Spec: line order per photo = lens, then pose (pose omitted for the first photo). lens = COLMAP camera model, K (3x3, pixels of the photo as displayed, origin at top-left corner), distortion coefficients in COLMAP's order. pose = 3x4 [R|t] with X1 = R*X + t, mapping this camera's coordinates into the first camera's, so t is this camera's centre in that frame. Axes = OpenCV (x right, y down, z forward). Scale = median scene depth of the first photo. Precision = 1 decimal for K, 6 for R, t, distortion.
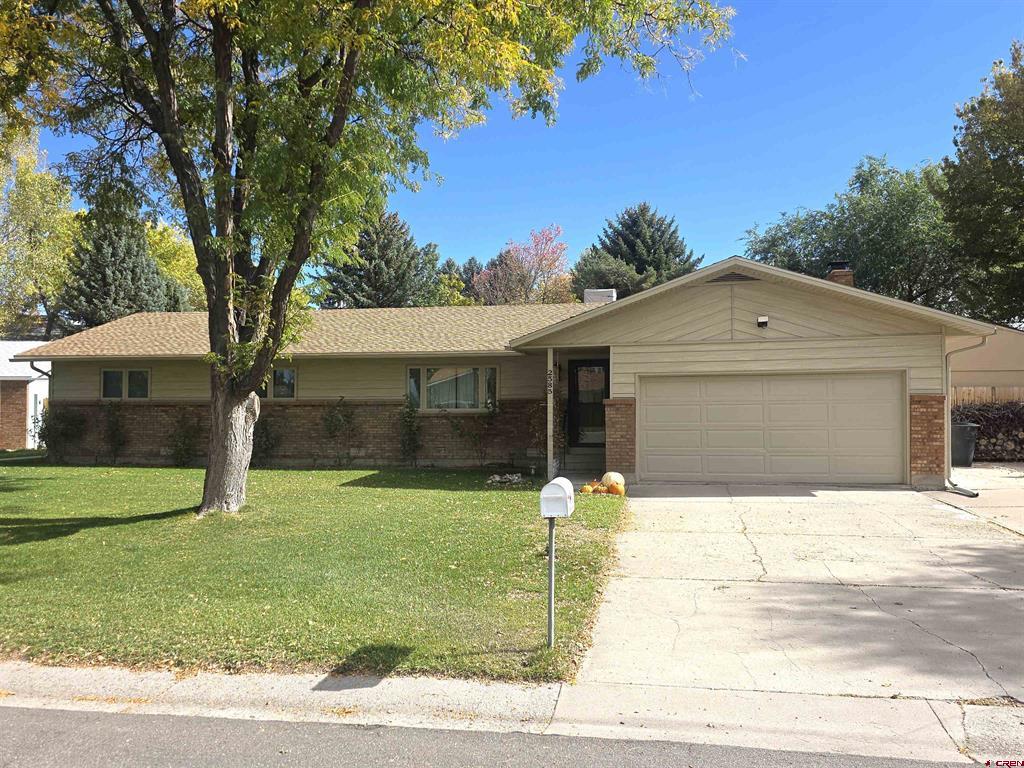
lens RADIAL K [[780.1, 0, 512.0], [0, 780.1, 384.5], [0, 0, 1]] dist [0.035894, 0.001373]
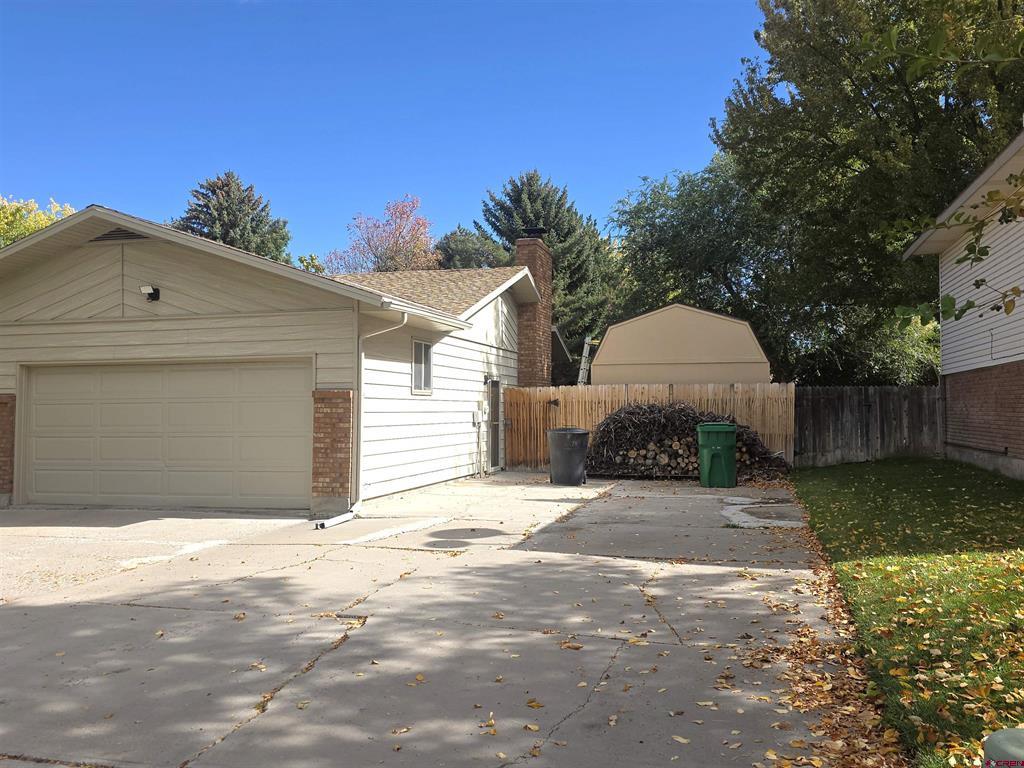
lens RADIAL K [[864.3, 0, 512.8], [0, 864.3, 385.9], [0, 0, 1]] dist [0.072302, 0.000318]
pose [[0.997033, 0.003533, -0.076895, 0.722901], [-0.003591, 0.999993, -0.000619, 0.008381], [0.076892, 0.000893, 0.997039, 0.181673]]
